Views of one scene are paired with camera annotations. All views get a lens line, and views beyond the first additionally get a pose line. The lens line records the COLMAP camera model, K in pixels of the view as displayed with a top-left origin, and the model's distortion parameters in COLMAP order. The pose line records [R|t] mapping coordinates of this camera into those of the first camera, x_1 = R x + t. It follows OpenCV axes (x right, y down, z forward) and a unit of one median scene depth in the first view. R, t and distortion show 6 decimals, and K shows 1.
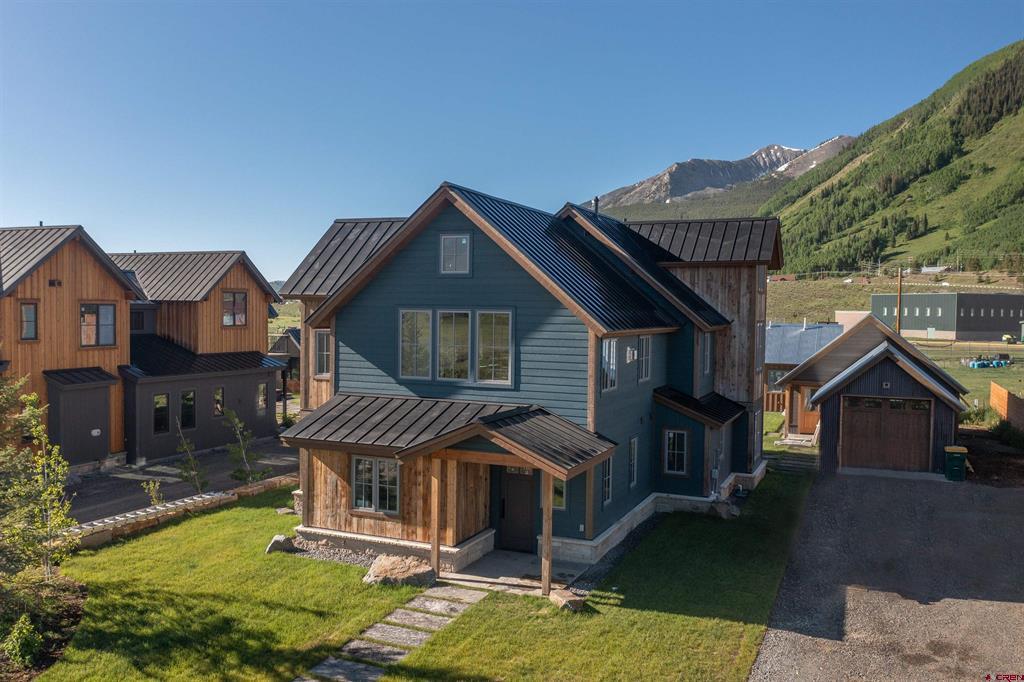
lens RADIAL K [[845.2, 0, 512.0], [0, 845.2, 341.0], [0, 0, 1]] dist [-0.000202, -0.002288]
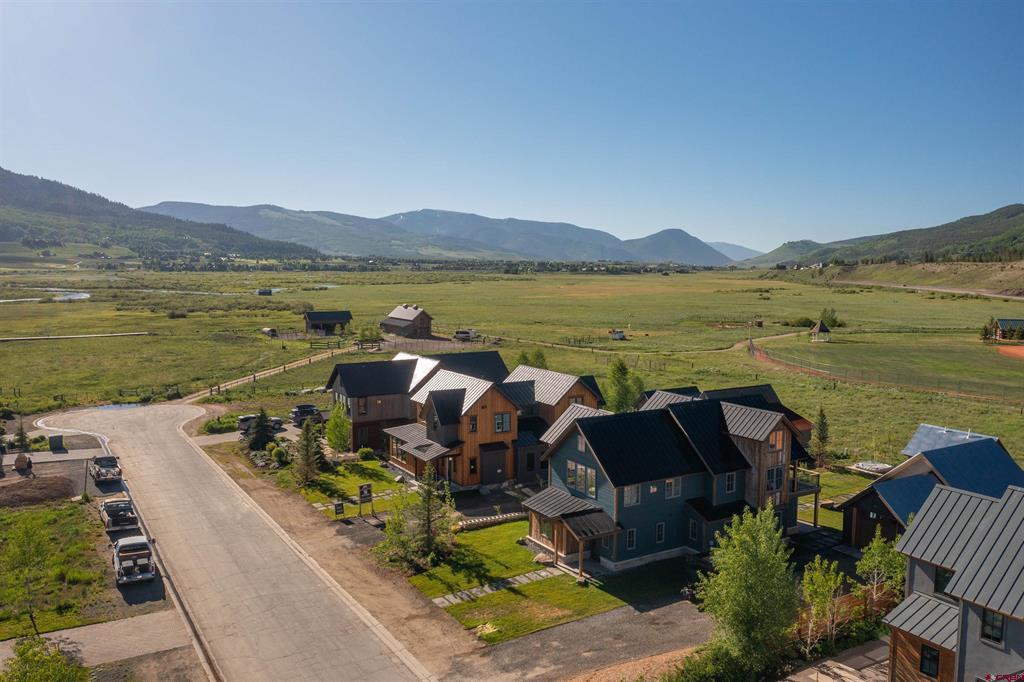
lens RADIAL K [[845.2, 0, 512.0], [0, 845.2, 341.0], [0, 0, 1]] dist [-0.000202, -0.002288]
pose [[0.814951, 0.052017, -0.577190, 1.284795], [-0.017245, 0.997699, 0.065564, -0.604153], [0.579273, -0.043478, 0.813973, -1.267803]]
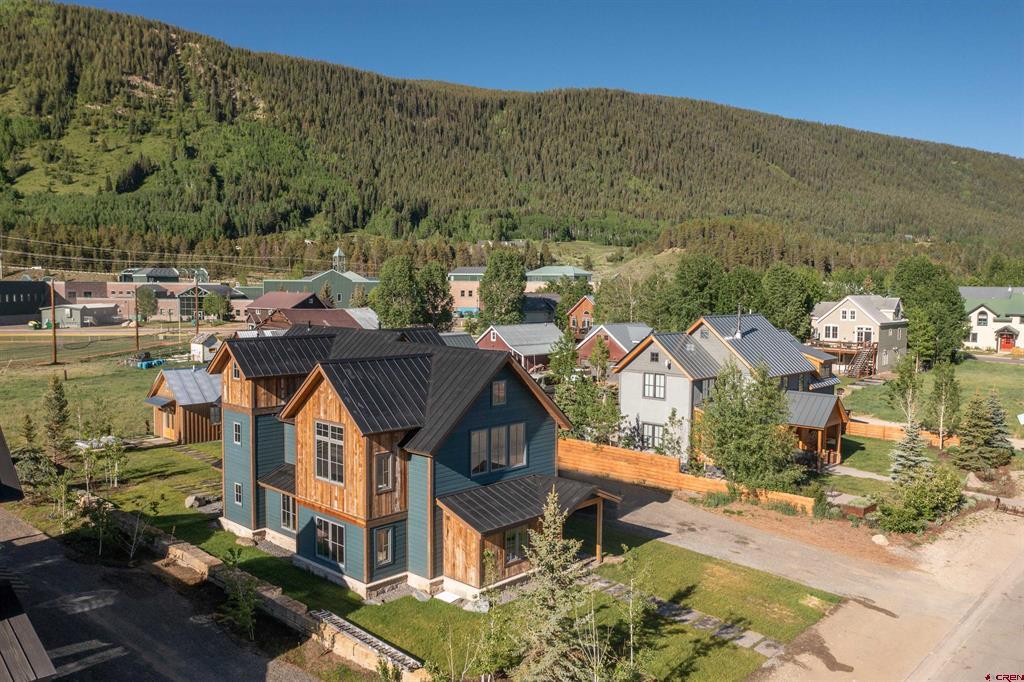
lens RADIAL K [[800.8, 0, 512.0], [0, 800.8, 341.0], [0, 0, 1]] dist [0.002355, -0.000217]
pose [[0.348307, -0.075957, 0.934298, -1.526600], [0.029527, 0.997106, 0.070055, -0.317636], [-0.936915, 0.003187, 0.349542, 0.444699]]
